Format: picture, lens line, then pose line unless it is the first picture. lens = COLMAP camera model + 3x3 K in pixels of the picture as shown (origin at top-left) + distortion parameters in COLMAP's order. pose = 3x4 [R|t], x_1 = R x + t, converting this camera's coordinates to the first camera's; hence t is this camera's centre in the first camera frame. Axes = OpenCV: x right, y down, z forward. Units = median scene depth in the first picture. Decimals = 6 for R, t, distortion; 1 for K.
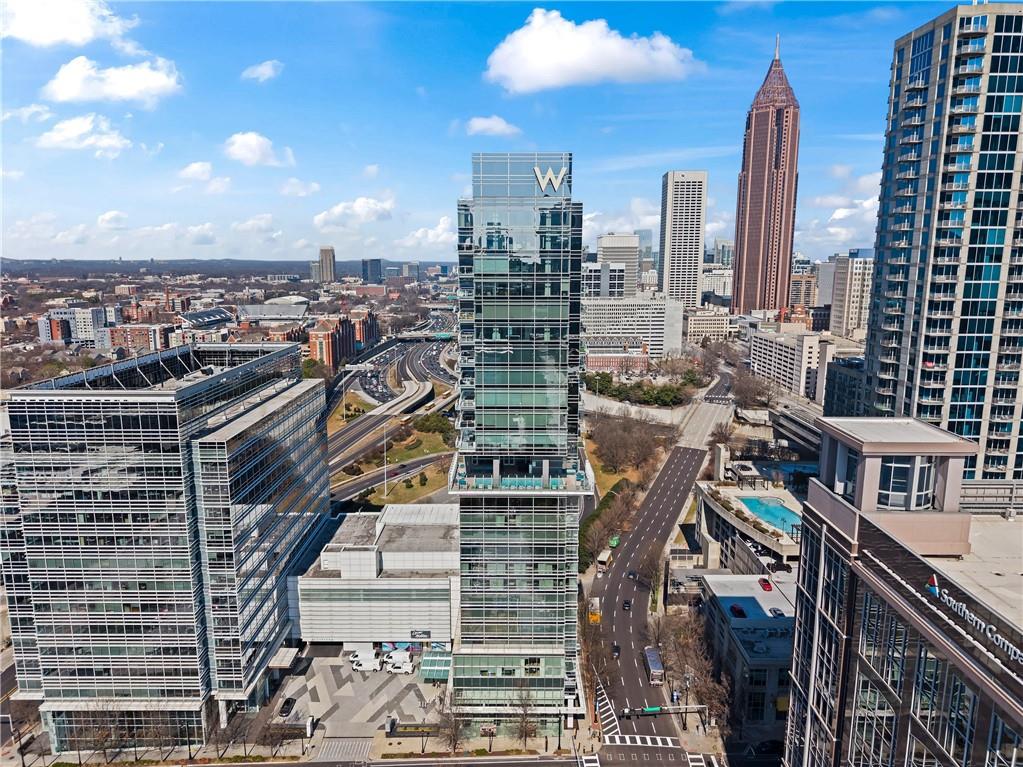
lens RADIAL K [[686.3, 0, 511.5], [0, 686.3, 383.5], [0, 0, 1]] dist [0.008935, -0.003370]
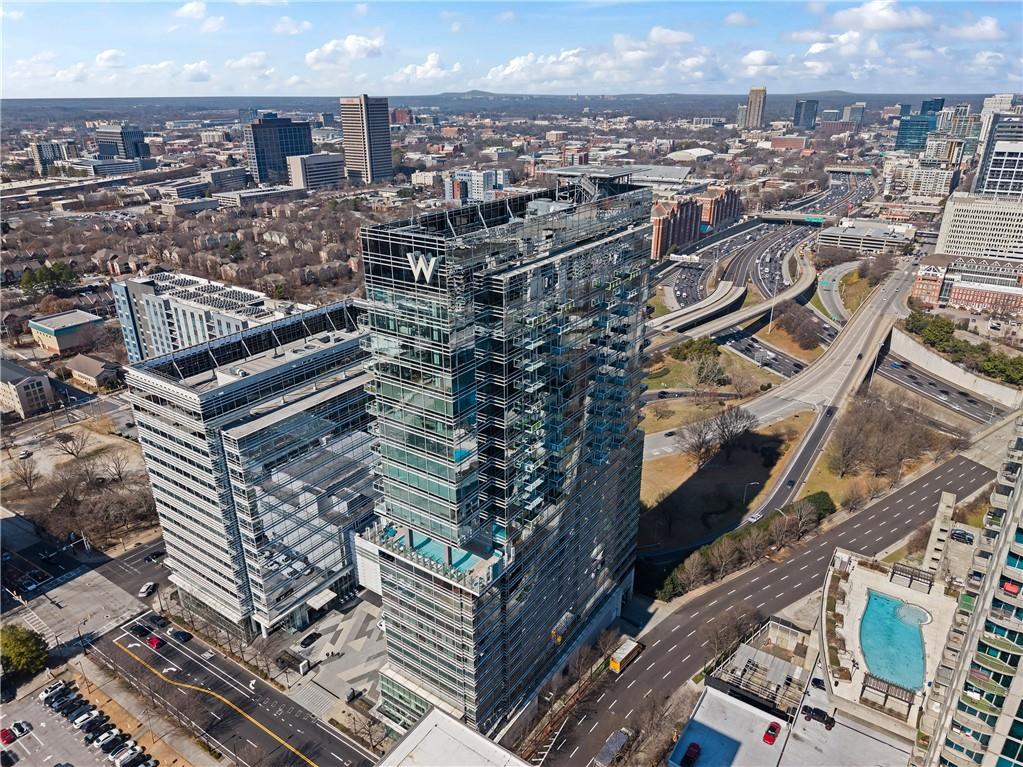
lens RADIAL K [[678.4, 0, 511.5], [0, 678.4, 383.5], [0, 0, 1]] dist [0.010410, -0.000101]
pose [[0.823605, 0.217338, -0.523870, 0.130516], [-0.094687, 0.963392, 0.250820, -0.079848], [0.559205, -0.156973, 0.814033, 0.072457]]
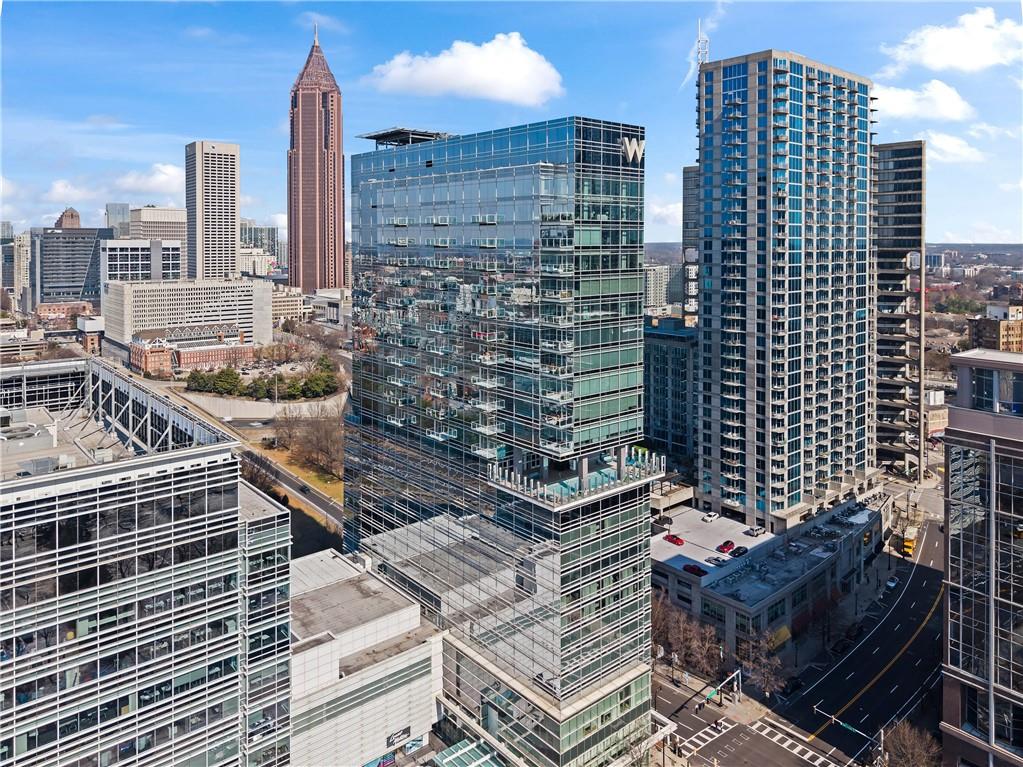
lens RADIAL K [[729.6, 0, 509.7], [0, 729.6, 251.8], [0, 0, 1]] dist [0.005349, -0.000647]
pose [[0.758528, -0.005522, 0.651617, -0.158673], [0.109393, 0.986852, -0.118979, -0.010768], [-0.642392, 0.161531, 0.749159, 0.076063]]
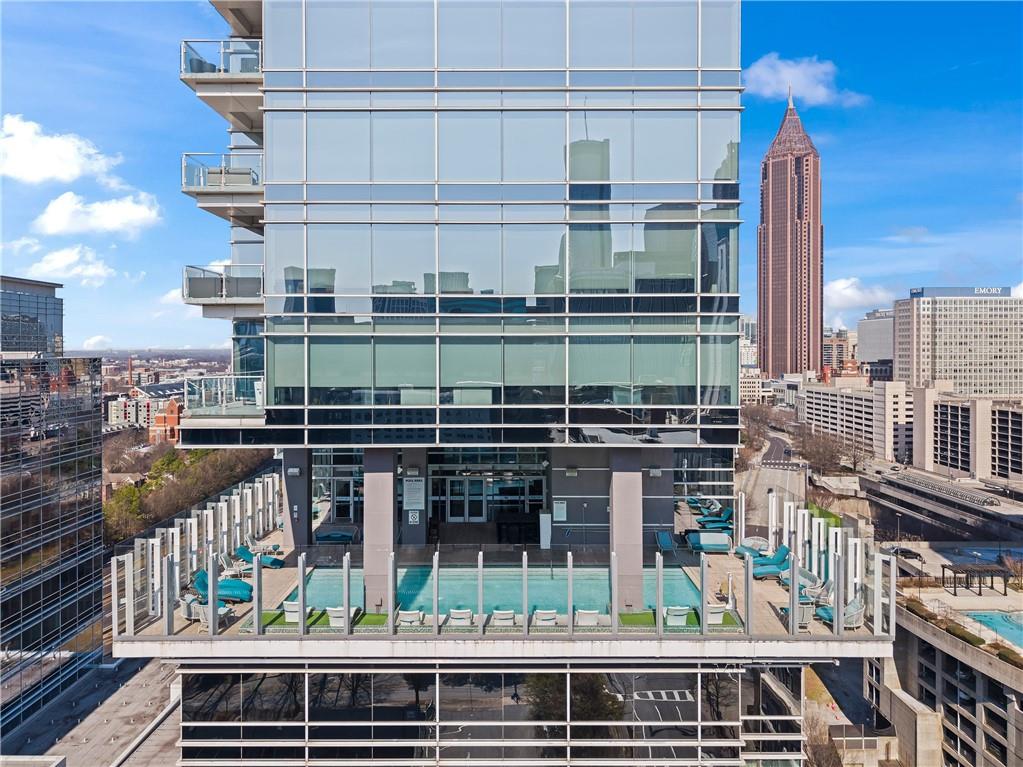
lens RADIAL K [[696.7, 0, 507.7], [0, 696.7, 360.9], [0, 0, 1]] dist [-0.002304, -0.003429]
pose [[0.999988, -0.004212, -0.002544, 0.003637], [0.003748, 0.987002, -0.160667, 0.025559], [0.003188, 0.160656, 0.987005, 0.182602]]
